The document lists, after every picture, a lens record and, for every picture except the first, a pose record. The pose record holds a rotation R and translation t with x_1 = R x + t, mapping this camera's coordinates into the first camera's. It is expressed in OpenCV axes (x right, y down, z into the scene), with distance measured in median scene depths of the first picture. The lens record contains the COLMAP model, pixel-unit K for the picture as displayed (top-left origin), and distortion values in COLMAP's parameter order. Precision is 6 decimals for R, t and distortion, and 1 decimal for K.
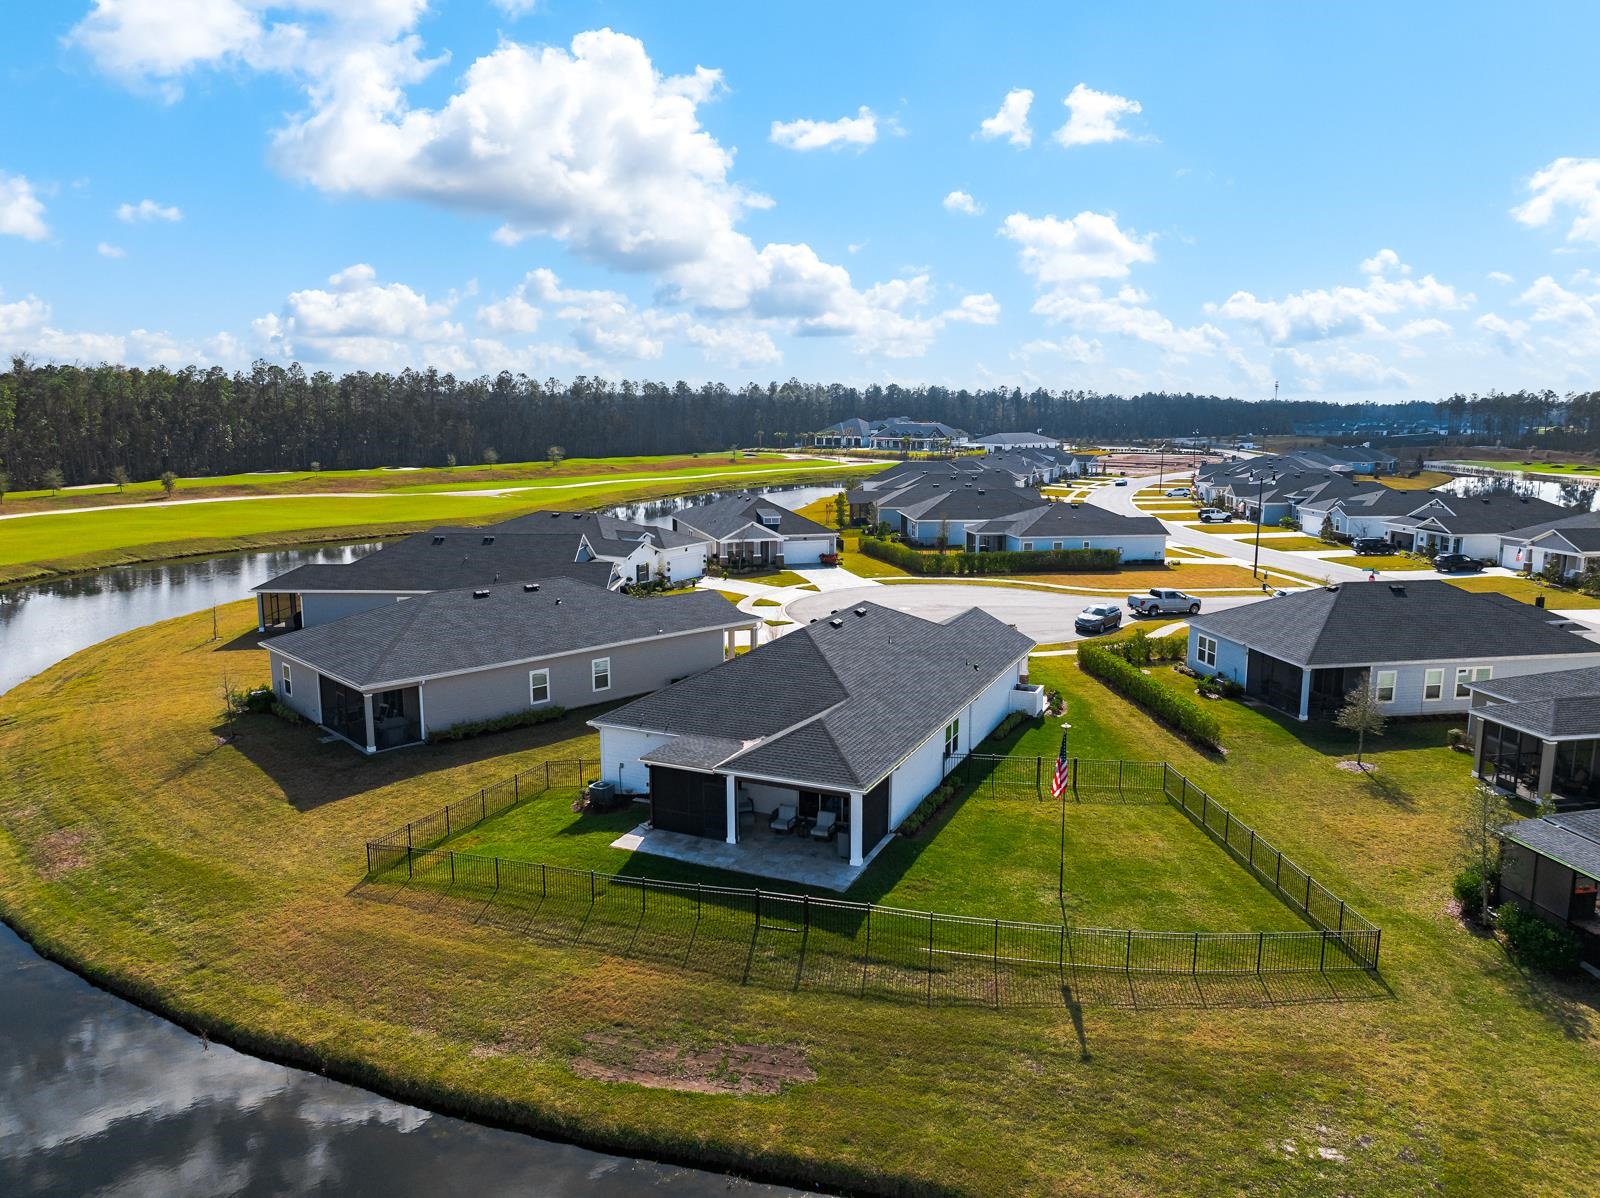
lens RADIAL K [[1128.7, 0, 802.0], [0, 1128.7, 594.5], [0, 0, 1]] dist [-0.032070, 0.015780]
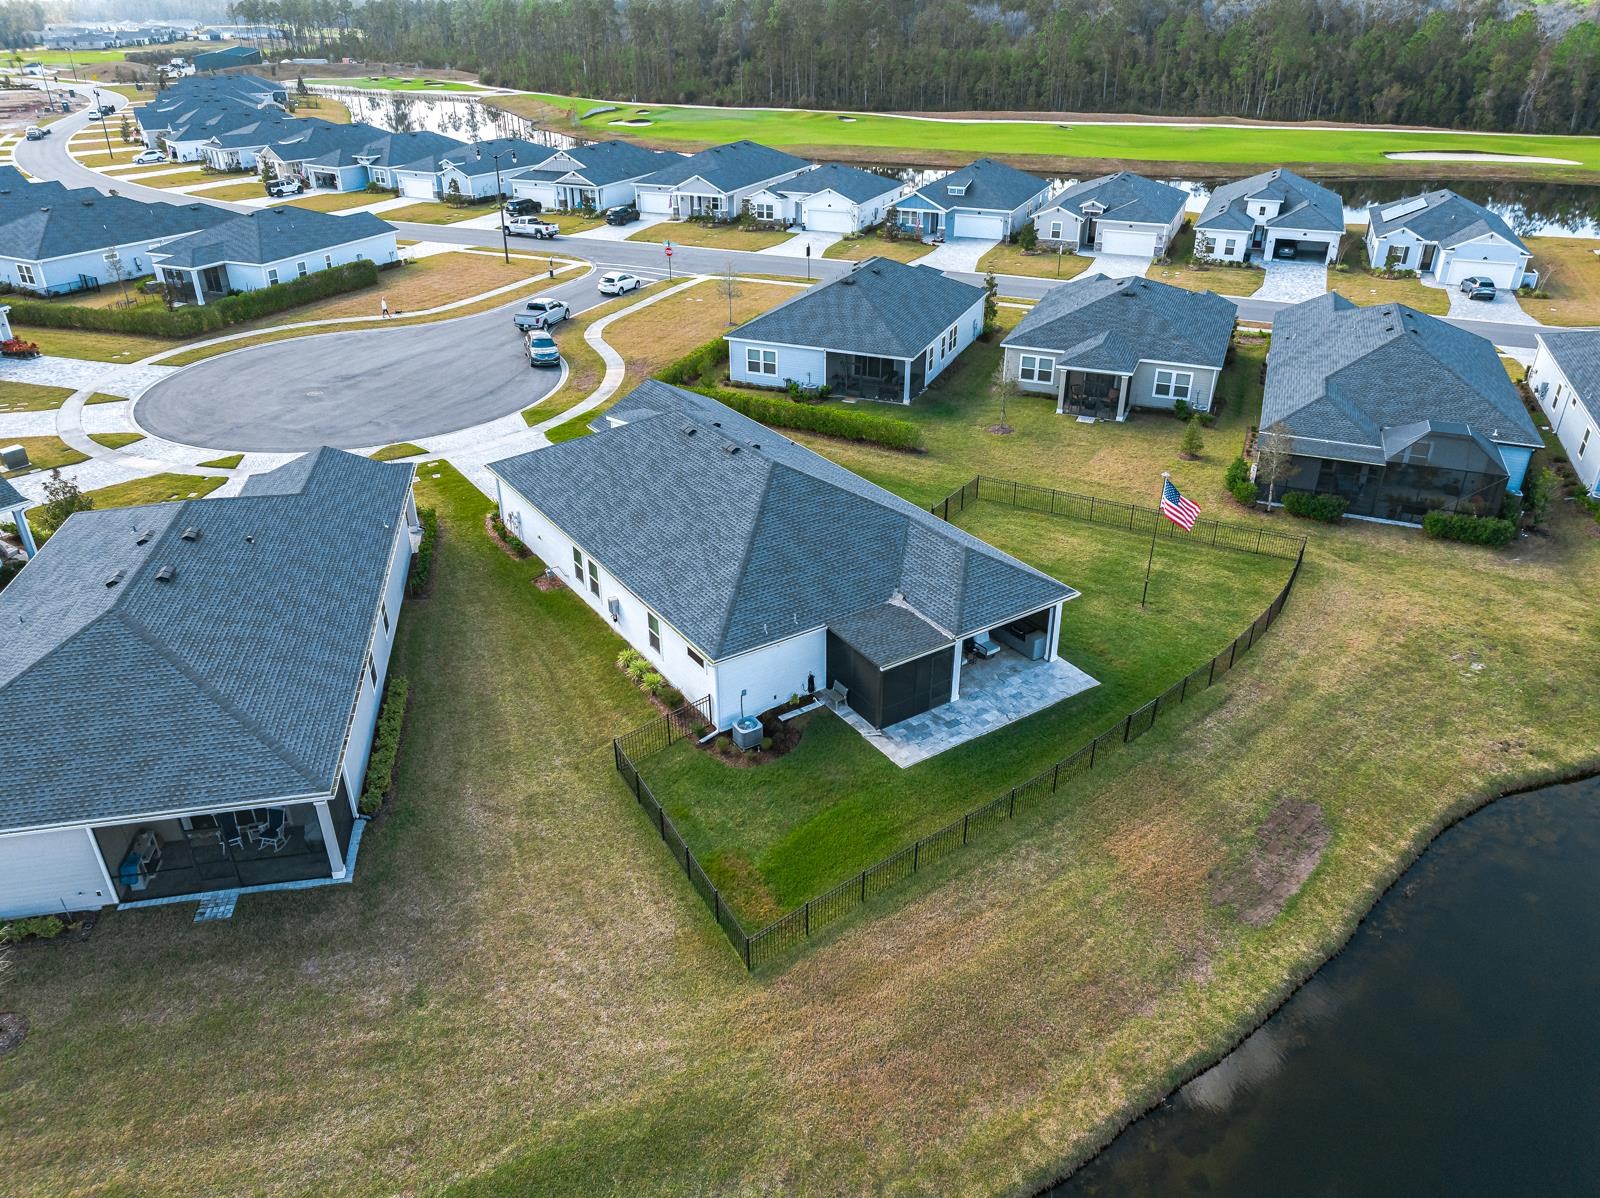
lens RADIAL K [[1128.7, 0, 802.0], [0, 1128.7, 594.5], [0, 0, 1]] dist [-0.032070, 0.015780]
pose [[0.523608, -0.400424, 0.751994, -0.723405], [0.137880, 0.910857, 0.389011, -0.225983], [-0.840728, -0.100004, 0.532142, 0.532084]]
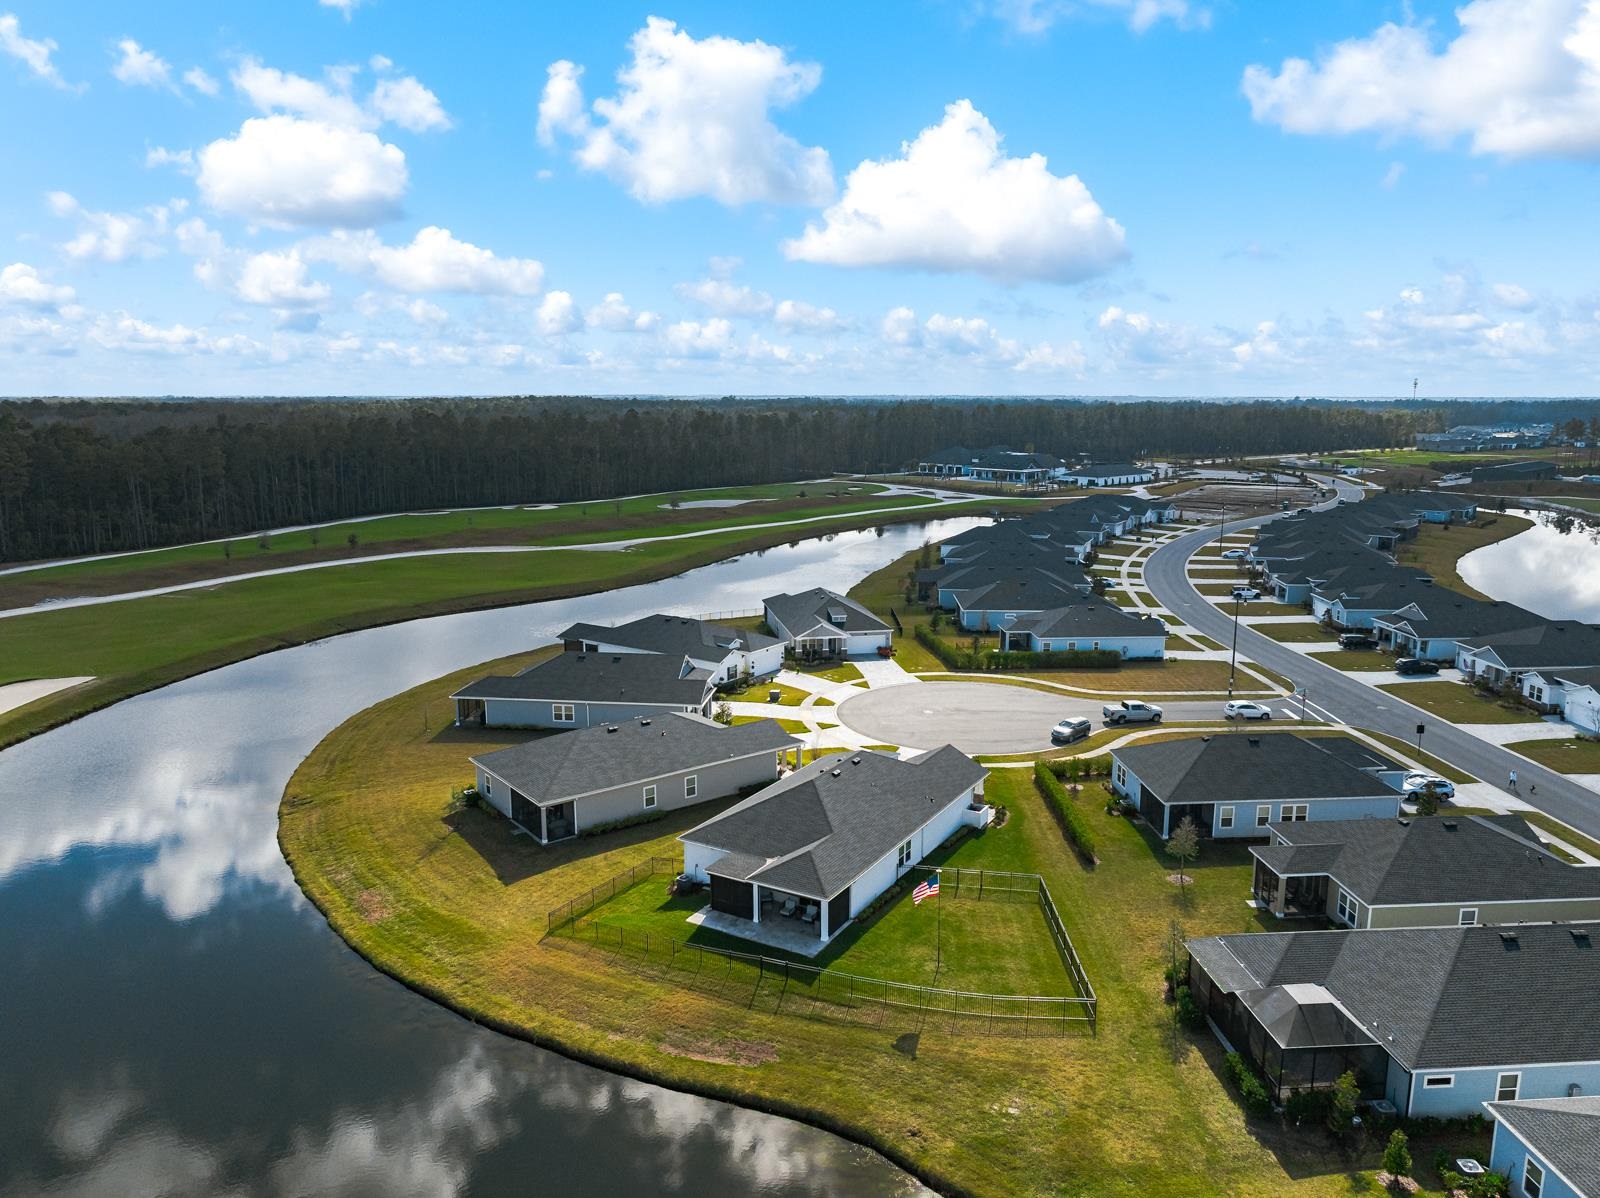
lens RADIAL K [[1135.6, 0, 800.0], [0, 1135.6, 599.0], [0, 0, 1]] dist [-0.025236, 0.007113]
pose [[0.994002, 0.015872, -0.108207, 0.160350], [-0.014235, 0.999772, 0.015889, -0.262016], [0.108435, -0.014253, 0.994001, -0.611682]]
